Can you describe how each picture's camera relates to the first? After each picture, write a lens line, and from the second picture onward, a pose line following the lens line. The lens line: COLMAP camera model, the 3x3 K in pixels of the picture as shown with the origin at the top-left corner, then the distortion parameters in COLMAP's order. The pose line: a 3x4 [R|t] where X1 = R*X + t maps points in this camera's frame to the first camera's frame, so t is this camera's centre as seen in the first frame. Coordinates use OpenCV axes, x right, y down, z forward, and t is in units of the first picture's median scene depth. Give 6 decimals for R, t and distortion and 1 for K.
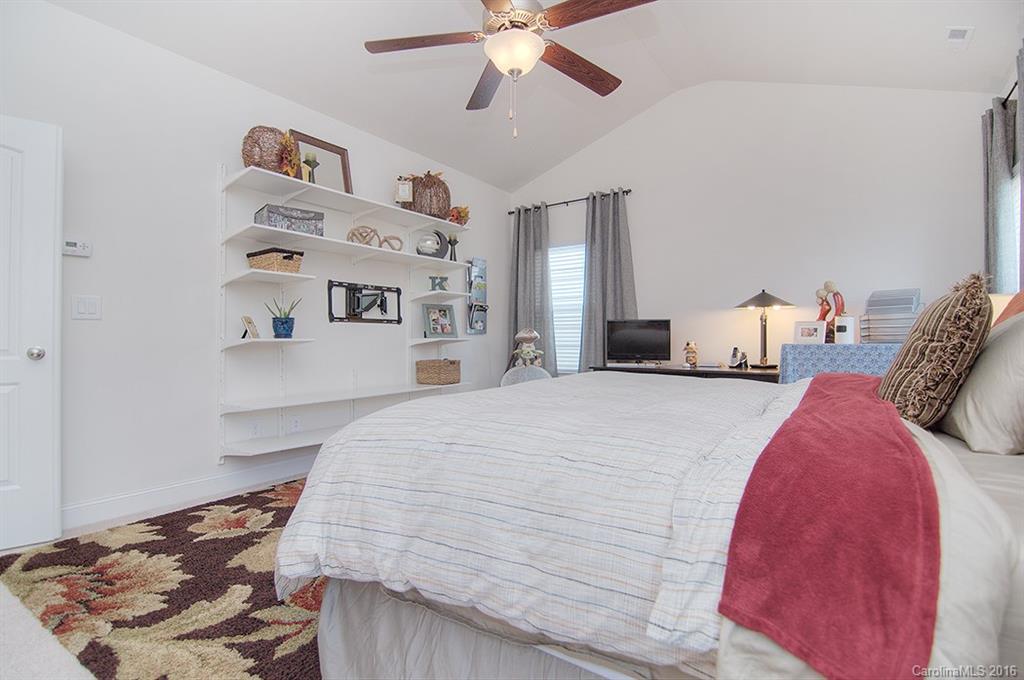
lens RADIAL K [[498.2, 0, 516.0], [0, 498.2, 337.0], [0, 0, 1]] dist [-0.019445, -0.008269]
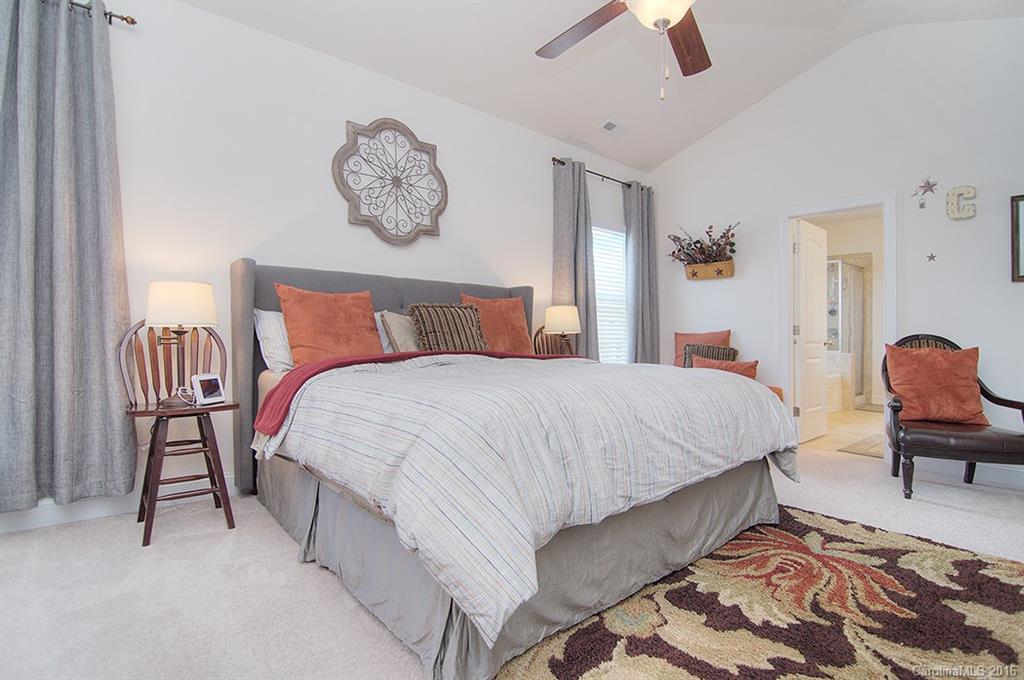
lens RADIAL K [[498.2, 0, 516.0], [0, 498.2, 337.0], [0, 0, 1]] dist [-0.019445, -0.008269]
pose [[-0.965859, -0.016395, 0.258550, 0.030554], [-0.017715, 0.999839, -0.002777, 0.022988], [-0.258463, -0.007262, -0.965994, 1.781141]]
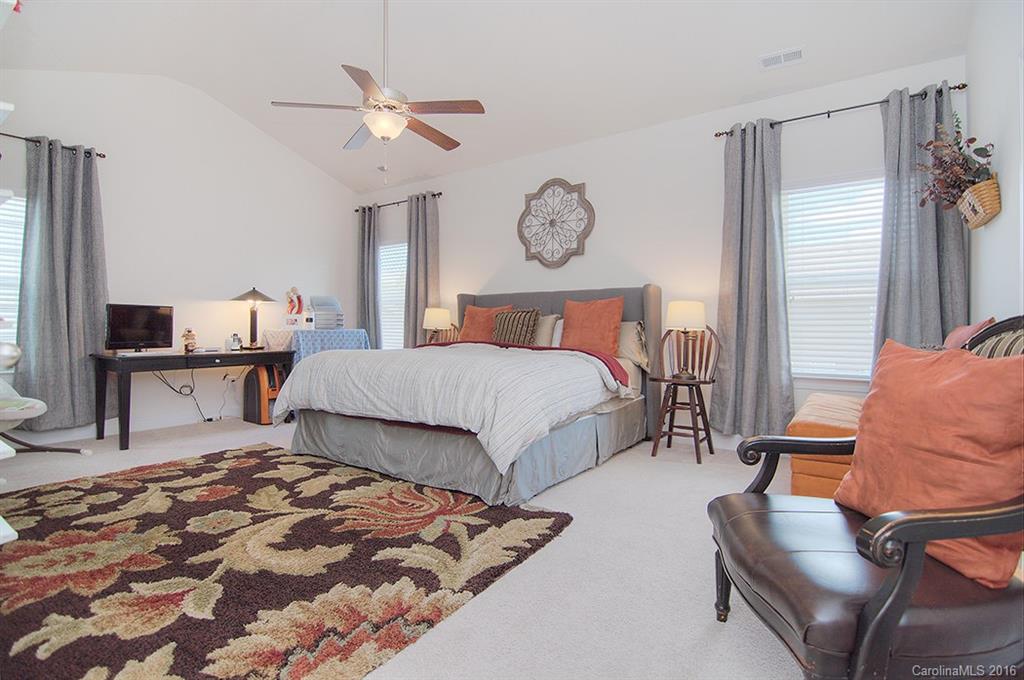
lens RADIAL K [[498.2, 0, 516.0], [0, 498.2, 337.0], [0, 0, 1]] dist [-0.019445, -0.008269]
pose [[0.004613, -0.018174, 0.999824, -1.351813], [-0.007952, 0.999803, 0.018210, 0.004048], [-0.999958, -0.008034, 0.004468, 0.571697]]
